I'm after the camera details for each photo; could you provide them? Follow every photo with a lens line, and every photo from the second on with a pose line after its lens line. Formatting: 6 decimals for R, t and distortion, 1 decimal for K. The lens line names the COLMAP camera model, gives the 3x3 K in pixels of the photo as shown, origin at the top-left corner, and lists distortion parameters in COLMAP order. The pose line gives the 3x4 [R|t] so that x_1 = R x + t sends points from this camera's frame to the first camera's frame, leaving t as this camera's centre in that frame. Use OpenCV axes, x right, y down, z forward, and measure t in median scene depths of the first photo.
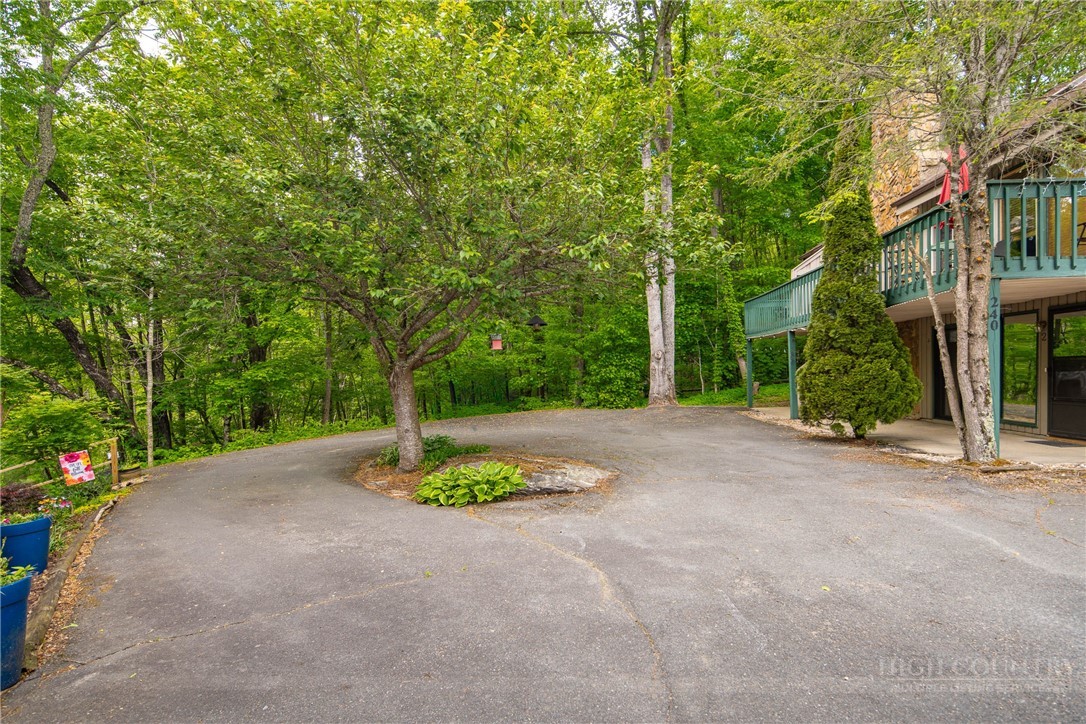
lens RADIAL K [[556.9, 0, 557.4], [0, 556.9, 389.8], [0, 0, 1]] dist [0.000020, -0.001213]
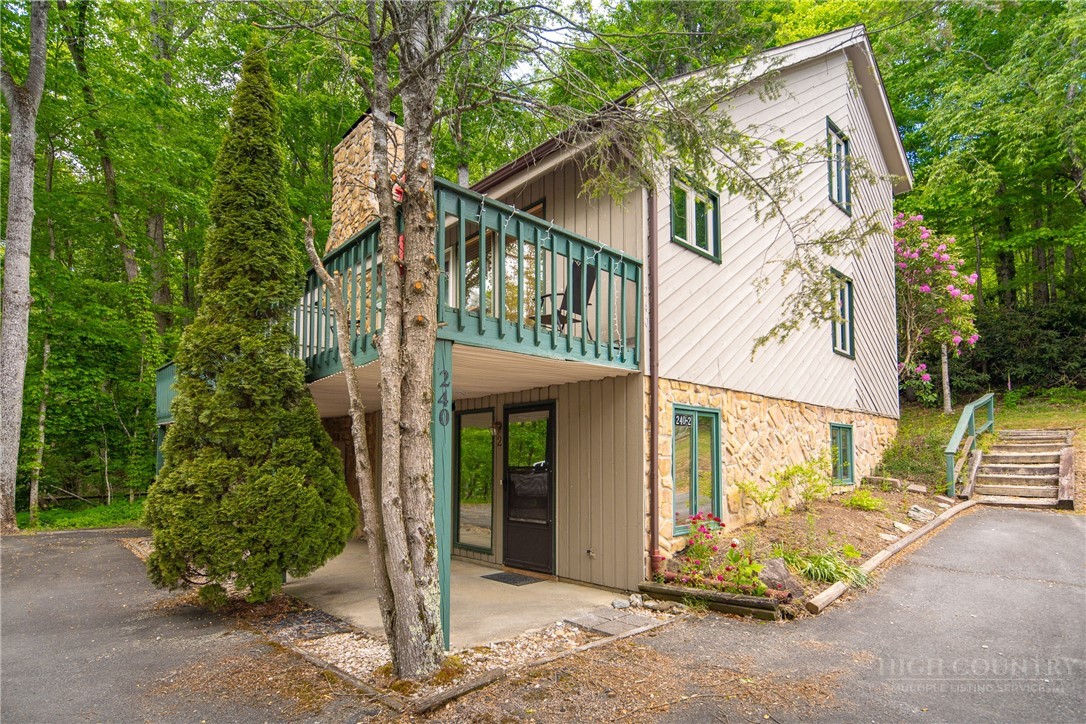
lens RADIAL K [[573.3, 0, 546.7], [0, 573.3, 420.1], [0, 0, 1]] dist [0.001661, -0.000230]
pose [[0.683909, 0.072893, 0.725917, 0.326271], [0.010921, 0.993862, -0.110087, -0.034645], [-0.729486, 0.083218, 0.678915, 0.396137]]
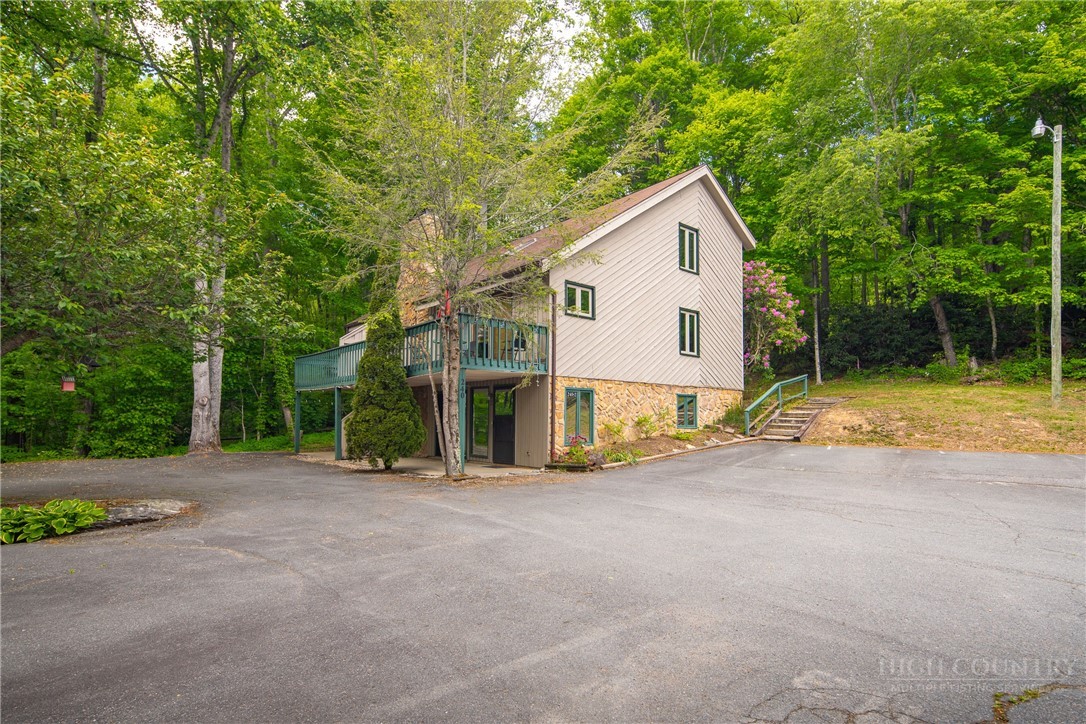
lens RADIAL K [[556.9, 0, 557.4], [0, 556.9, 389.8], [0, 0, 1]] dist [0.000020, -0.001213]
pose [[0.701553, 0.064038, 0.709735, -0.176212], [0.001169, 0.995849, -0.091009, 0.017869], [-0.712617, 0.064677, 0.698566, -0.316119]]
